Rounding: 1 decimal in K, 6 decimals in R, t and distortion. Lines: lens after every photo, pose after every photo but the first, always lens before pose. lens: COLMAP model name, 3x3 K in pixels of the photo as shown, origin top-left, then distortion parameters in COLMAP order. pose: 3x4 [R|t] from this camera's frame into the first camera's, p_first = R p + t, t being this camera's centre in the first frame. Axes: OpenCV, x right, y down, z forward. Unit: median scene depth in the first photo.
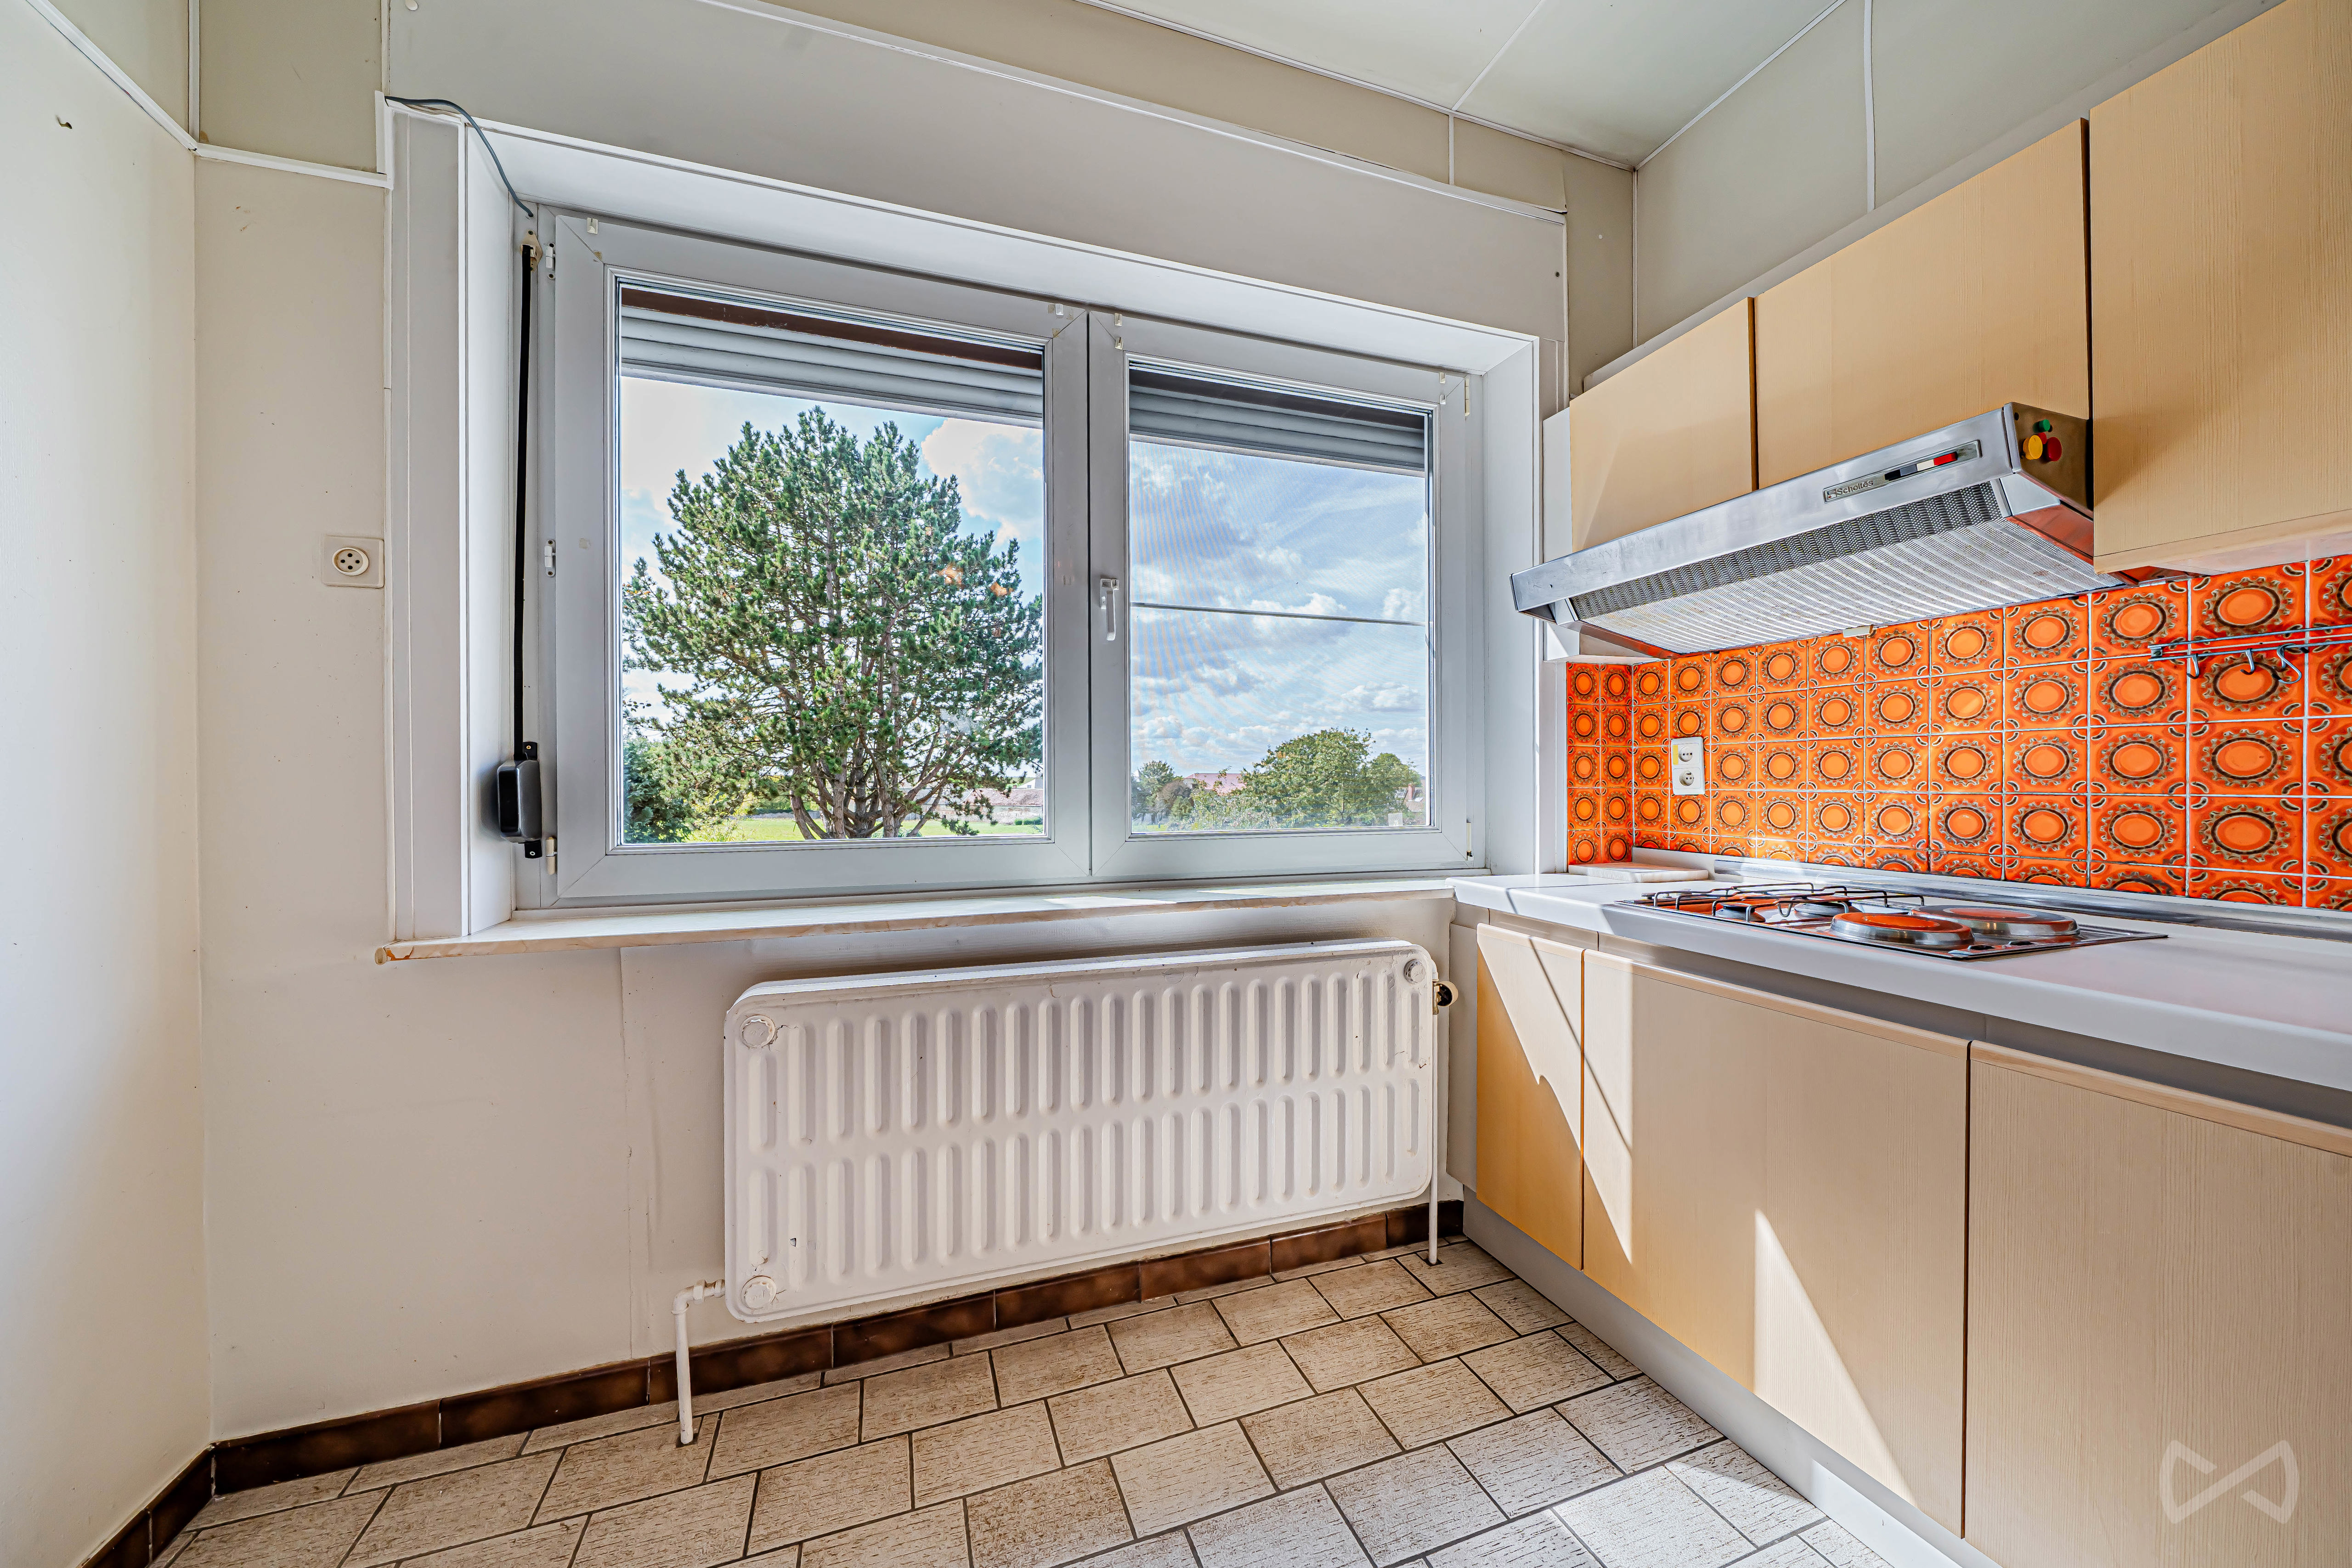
lens RADIAL K [[803.4, 0, 1179.7], [0, 803.4, 788.8], [0, 0, 1]] dist [-0.010639, 0.000278]
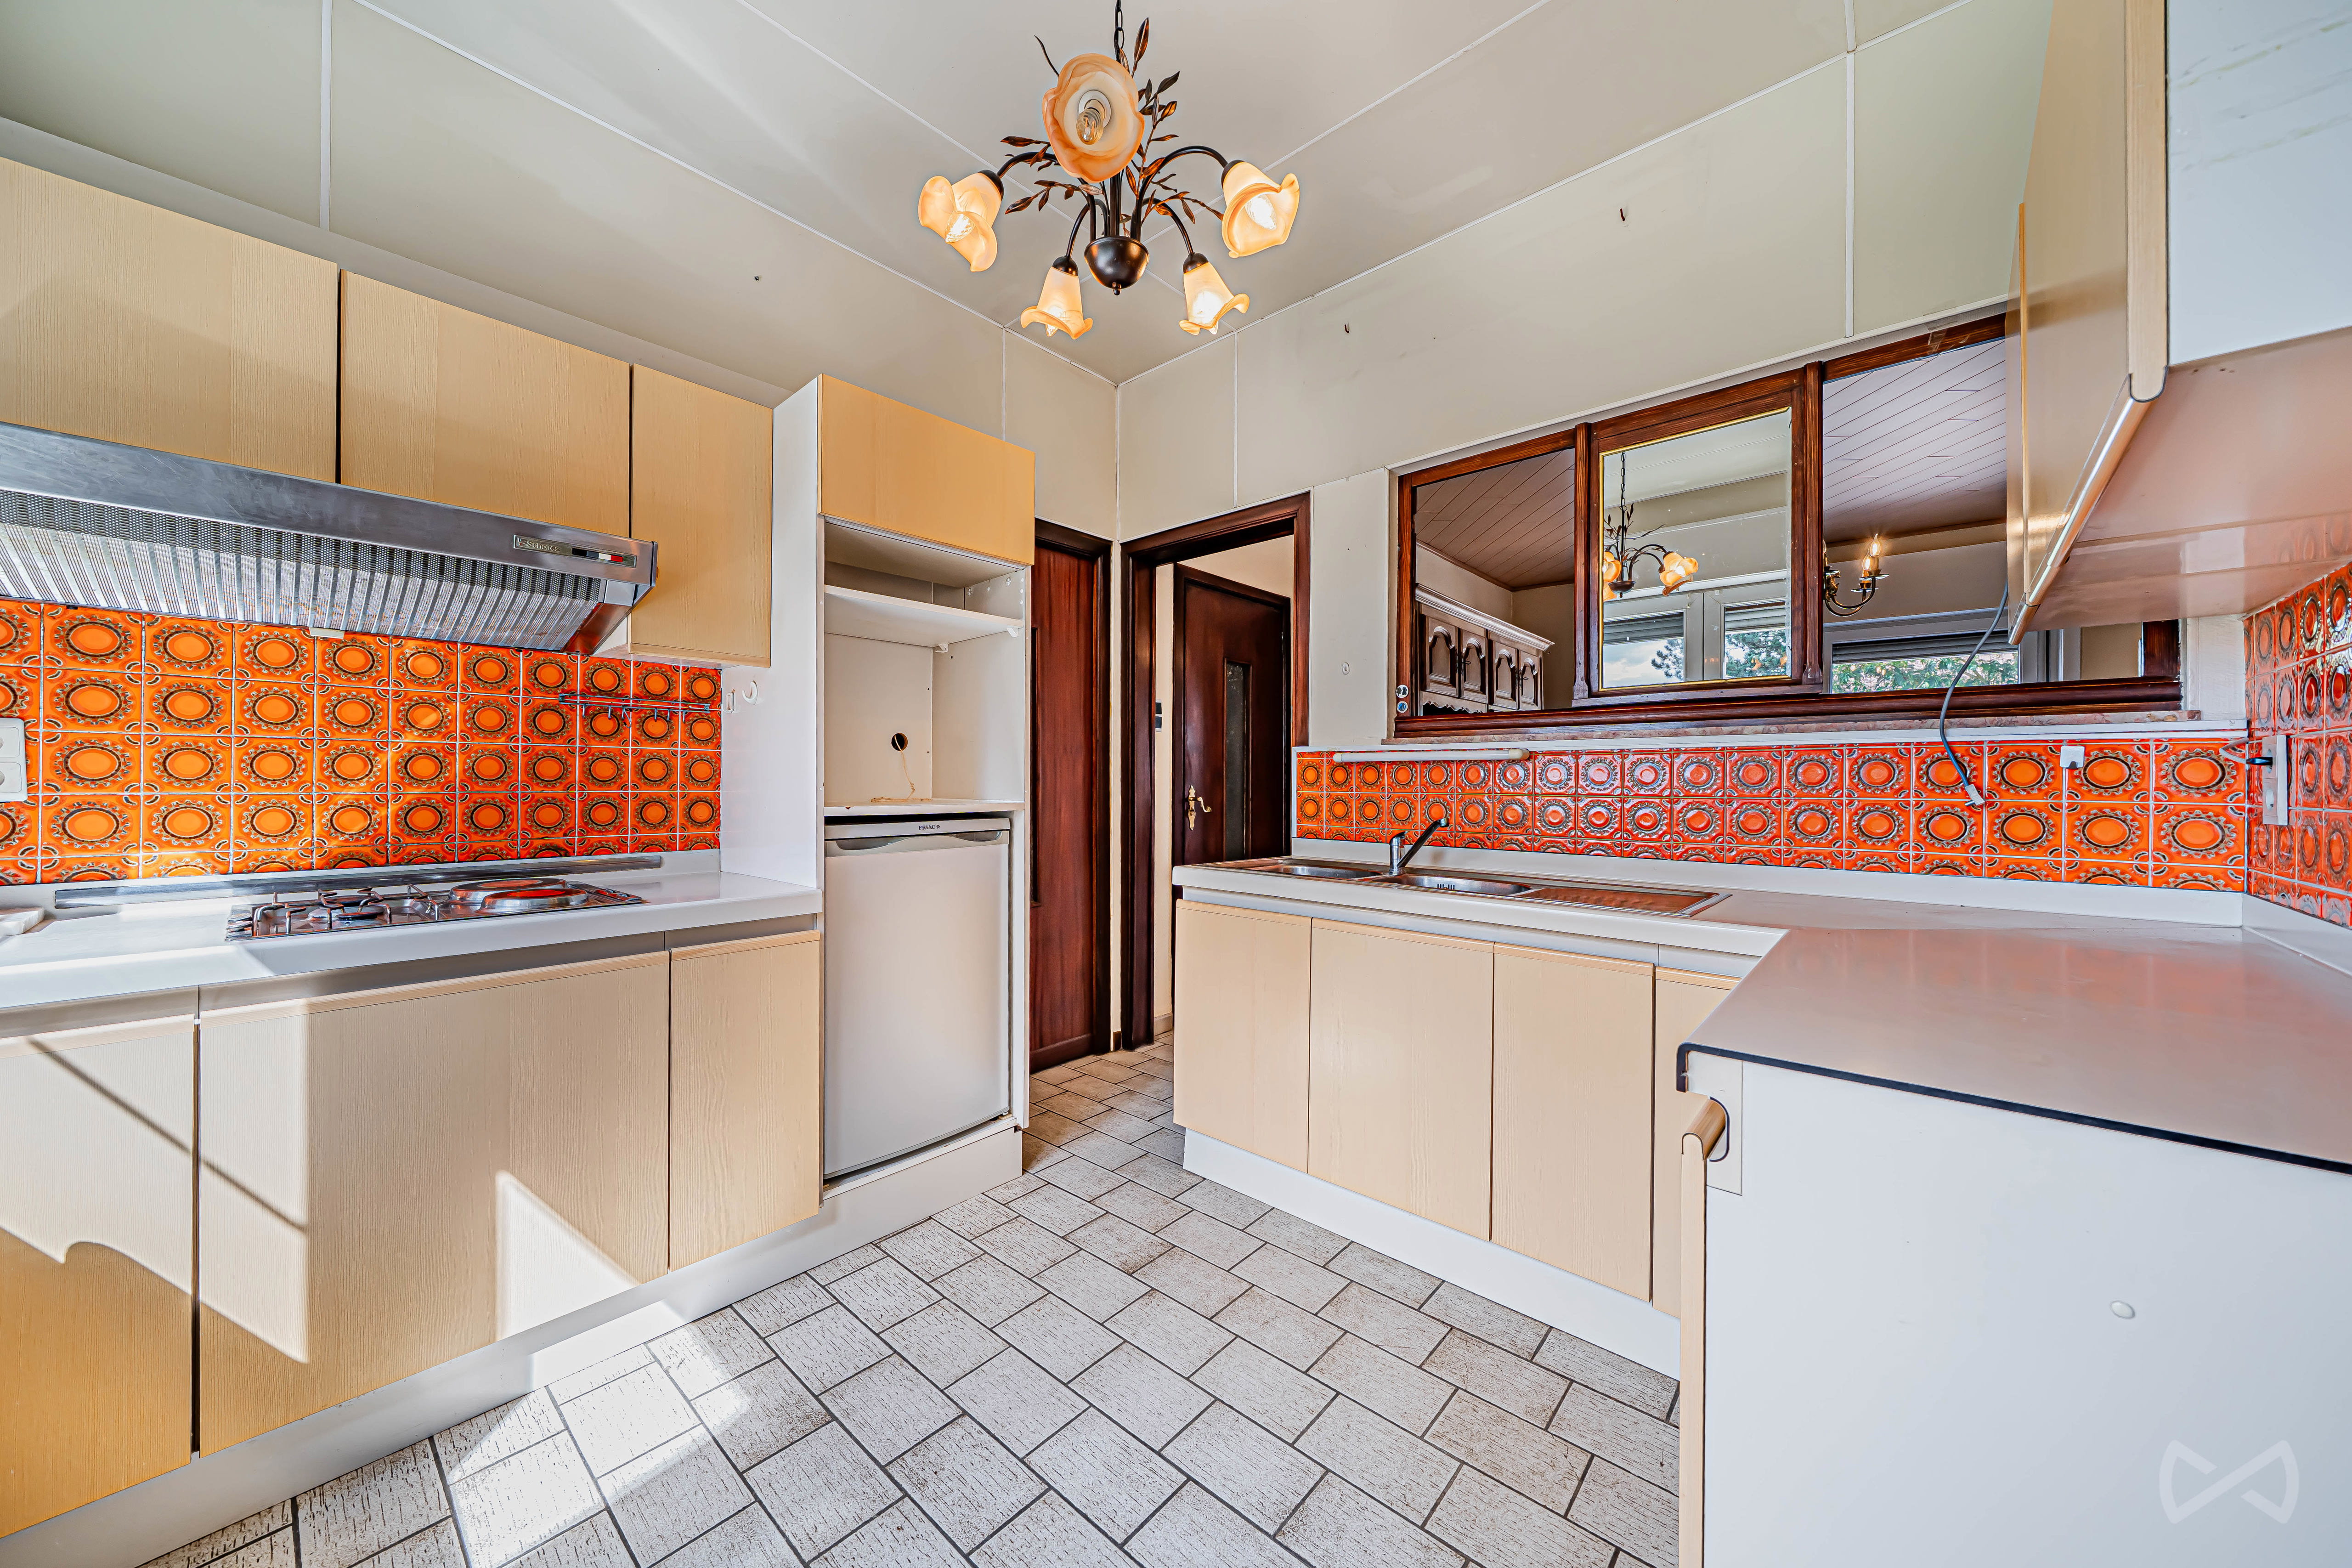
lens RADIAL K [[803.5, 0, 1184.3], [0, 803.5, 781.2], [0, 0, 1]] dist [-0.010639, 0.000278]
pose [[-0.486104, -0.001082, 0.873900, -0.673521], [0.005082, 0.999979, 0.004065, -0.011850], [-0.873886, 0.006417, -0.486088, 0.672340]]
